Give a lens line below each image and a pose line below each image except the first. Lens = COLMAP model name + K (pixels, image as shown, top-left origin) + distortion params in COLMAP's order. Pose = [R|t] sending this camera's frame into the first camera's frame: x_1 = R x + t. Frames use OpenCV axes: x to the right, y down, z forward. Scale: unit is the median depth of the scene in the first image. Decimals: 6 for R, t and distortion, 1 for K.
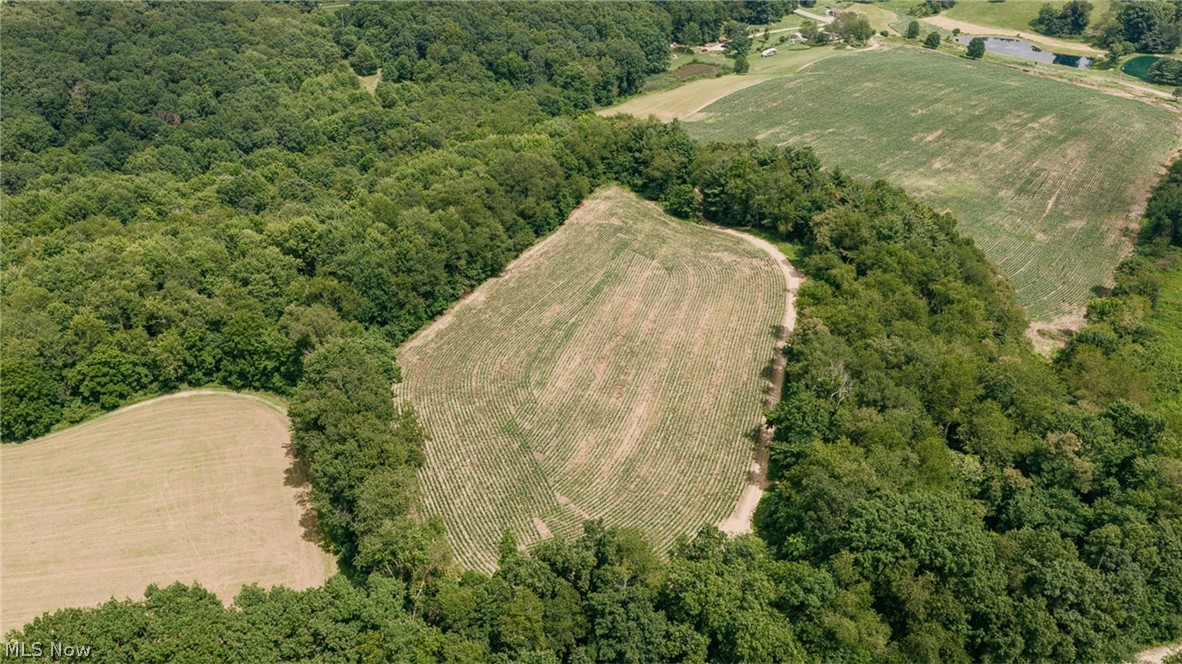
lens RADIAL K [[984.5, 0, 593.4], [0, 984.5, 338.3], [0, 0, 1]] dist [0.030419, -0.063642]
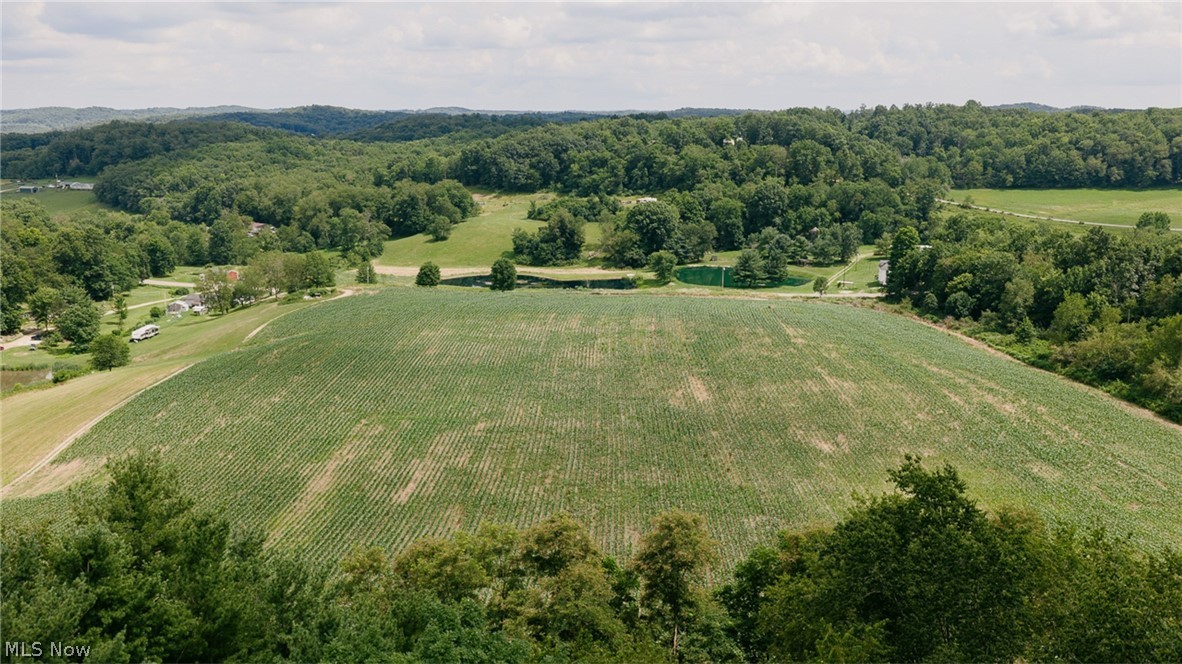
lens RADIAL K [[984.5, 0, 595.2], [0, 984.5, 337.6], [0, 0, 1]] dist [0.030419, -0.063642]
pose [[0.755964, -0.136384, 0.640248, 0.057518], [0.333155, 0.922072, -0.196951, -0.223499], [-0.563494, 0.362190, 0.742491, 0.998583]]
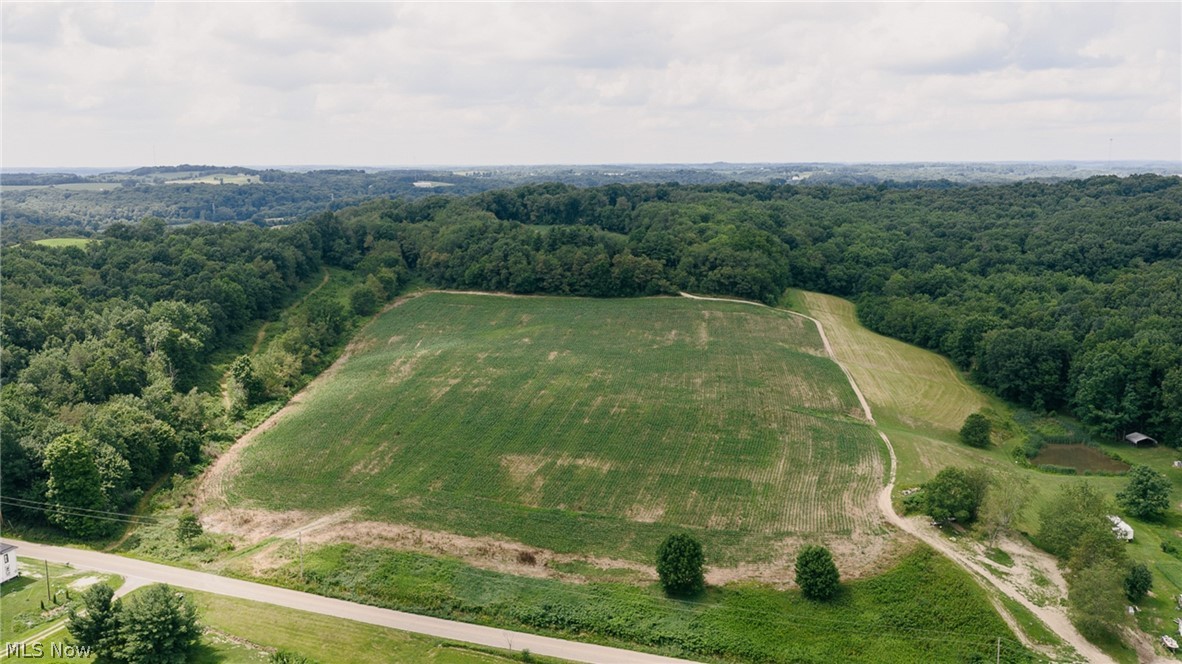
lens RADIAL K [[984.5, 0, 590.0], [0, 984.5, 341.6], [0, 0, 1]] dist [0.030419, -0.063642]
pose [[-0.823720, 0.115944, -0.555015, 1.144390], [-0.283432, 0.763590, 0.580169, -1.044291], [0.491071, 0.635206, -0.596123, 2.182946]]
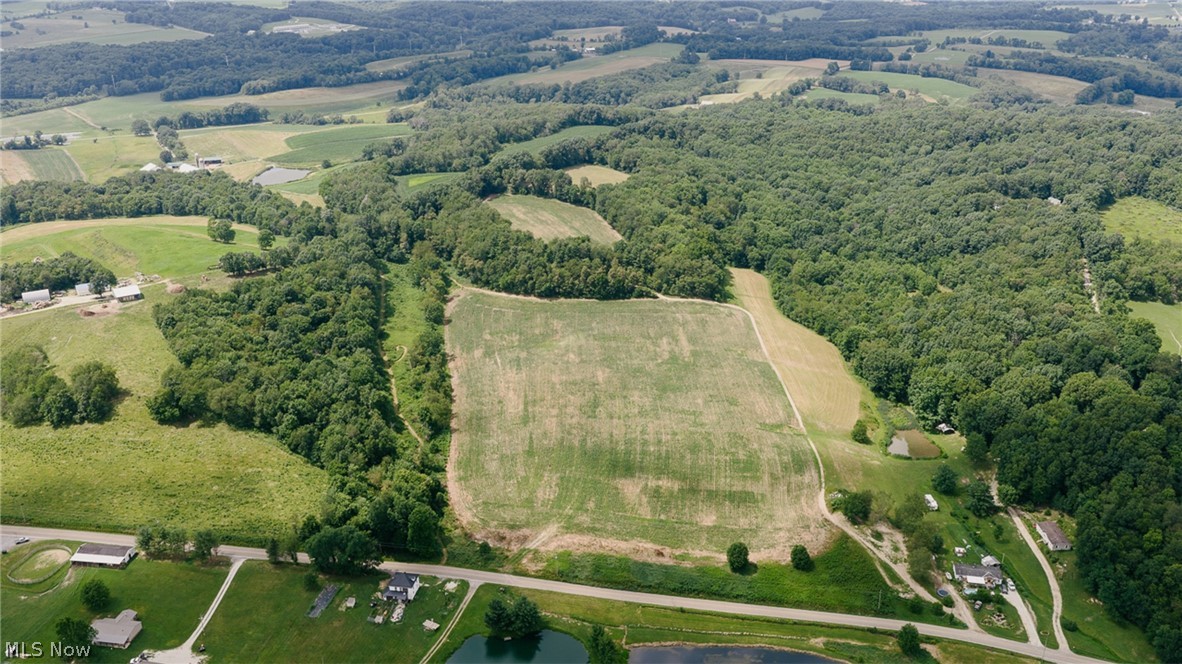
lens RADIAL K [[984.5, 0, 587.9], [0, 984.5, 334.7], [0, 0, 1]] dist [0.030419, -0.063642]
pose [[-0.730771, 0.271660, -0.626238, 1.715782], [-0.343290, 0.646696, 0.681128, -1.674953], [0.590021, 0.712730, -0.379329, 2.097499]]
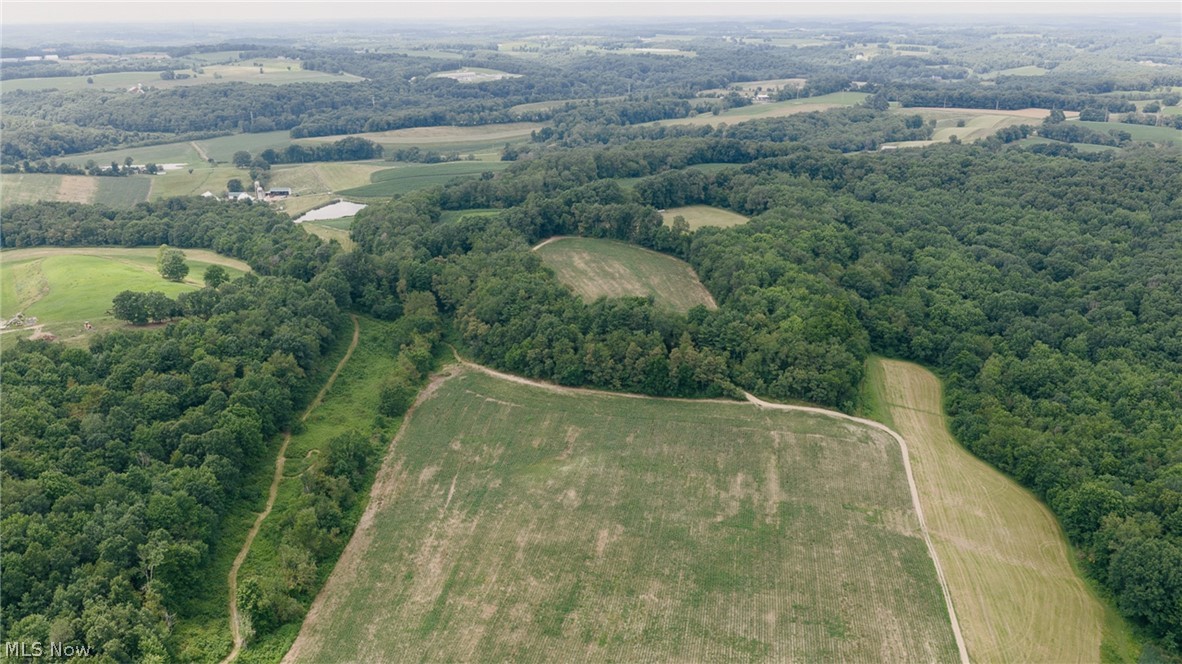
lens RADIAL K [[984.5, 0, 589.6], [0, 984.5, 335.1], [0, 0, 1]] dist [0.030419, -0.063642]
pose [[-0.850787, 0.179379, -0.493947, 1.004498], [-0.259692, 0.673637, 0.691934, -1.202390], [0.456860, 0.716963, -0.526539, 1.833294]]
